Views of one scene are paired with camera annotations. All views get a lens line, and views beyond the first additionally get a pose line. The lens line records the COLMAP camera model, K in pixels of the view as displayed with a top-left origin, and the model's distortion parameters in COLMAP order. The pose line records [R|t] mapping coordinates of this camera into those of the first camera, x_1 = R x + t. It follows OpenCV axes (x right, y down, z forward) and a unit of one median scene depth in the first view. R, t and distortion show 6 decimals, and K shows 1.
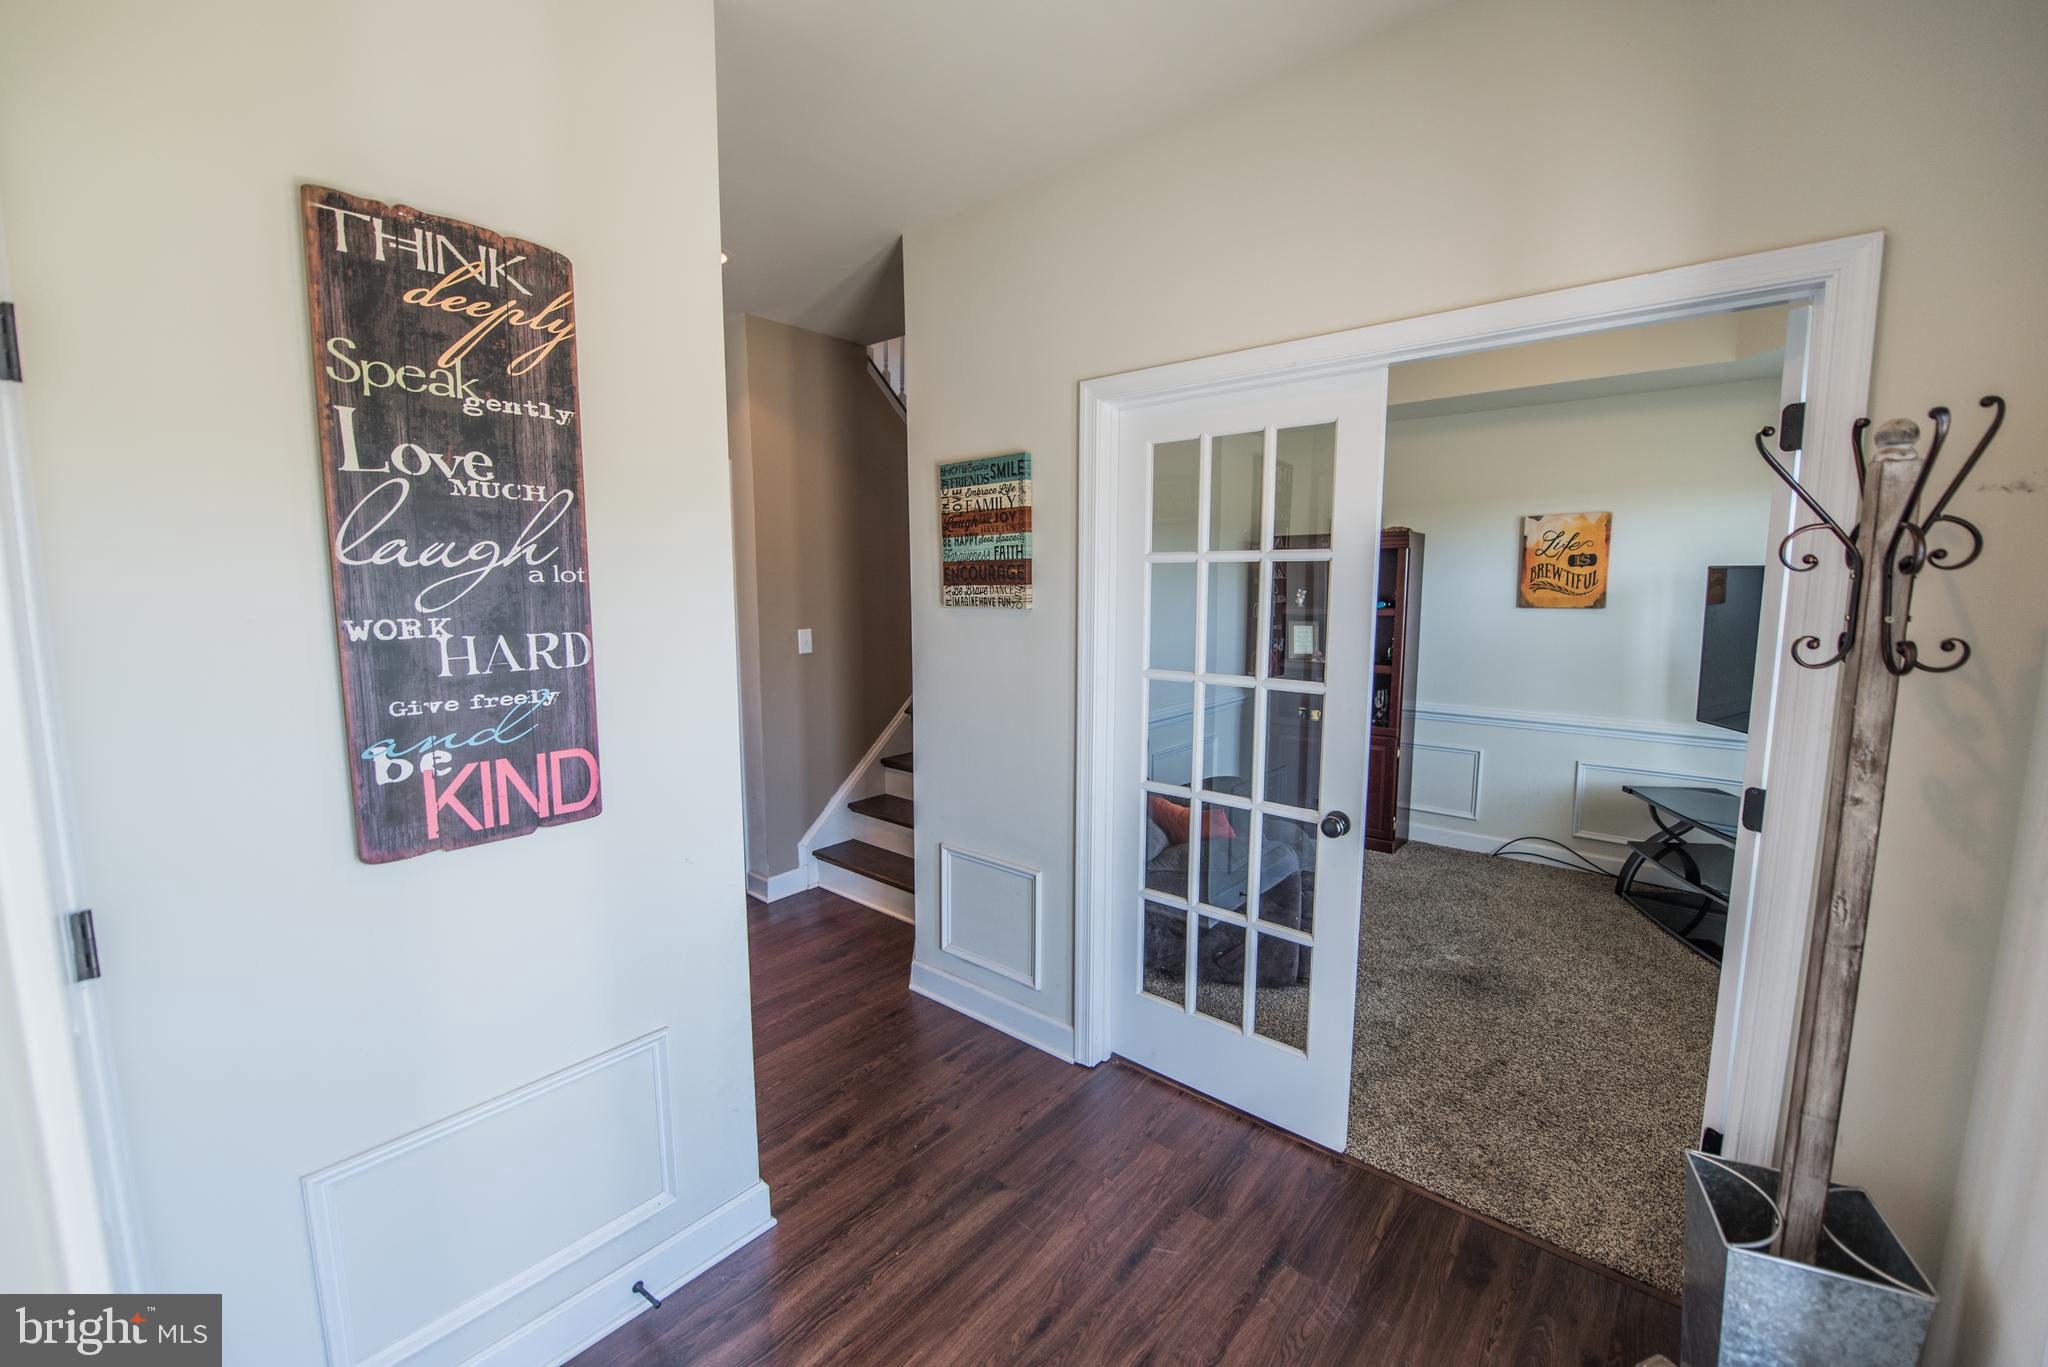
lens RADIAL K [[830.4, 0, 1009.1], [0, 830.4, 678.7], [0, 0, 1]] dist [-0.022500, -0.000524]
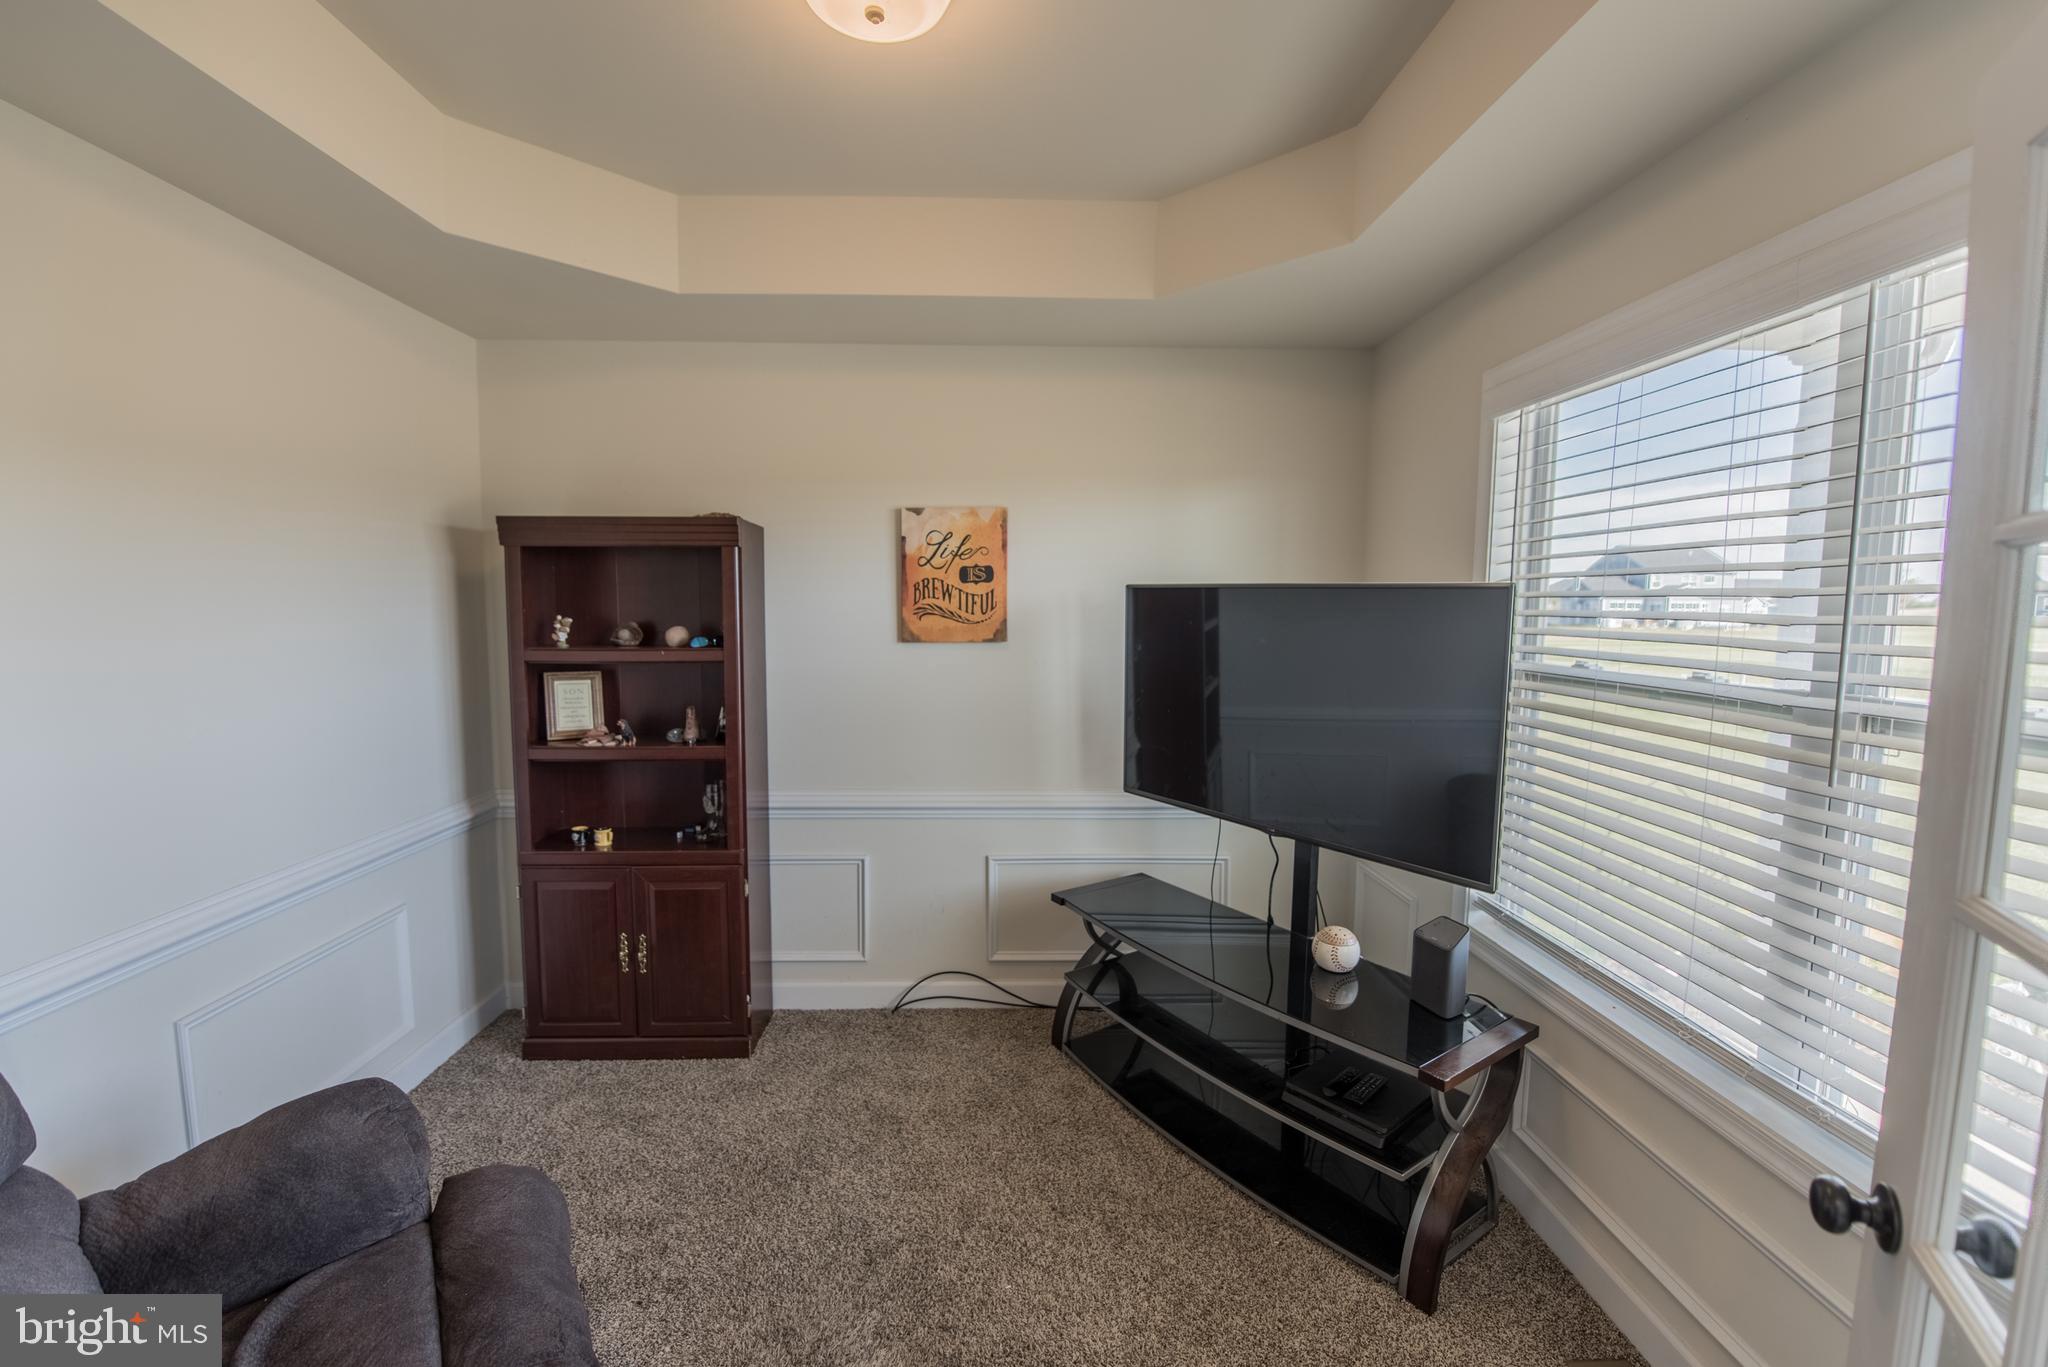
lens RADIAL K [[830.4, 0, 1012.0], [0, 830.4, 677.0], [0, 0, 1]] dist [-0.022500, -0.000524]
pose [[0.737733, -0.055066, 0.672843, 0.233364], [0.066738, 0.997734, 0.008480, -0.059482], [-0.671785, 0.038648, 0.739737, 0.449230]]
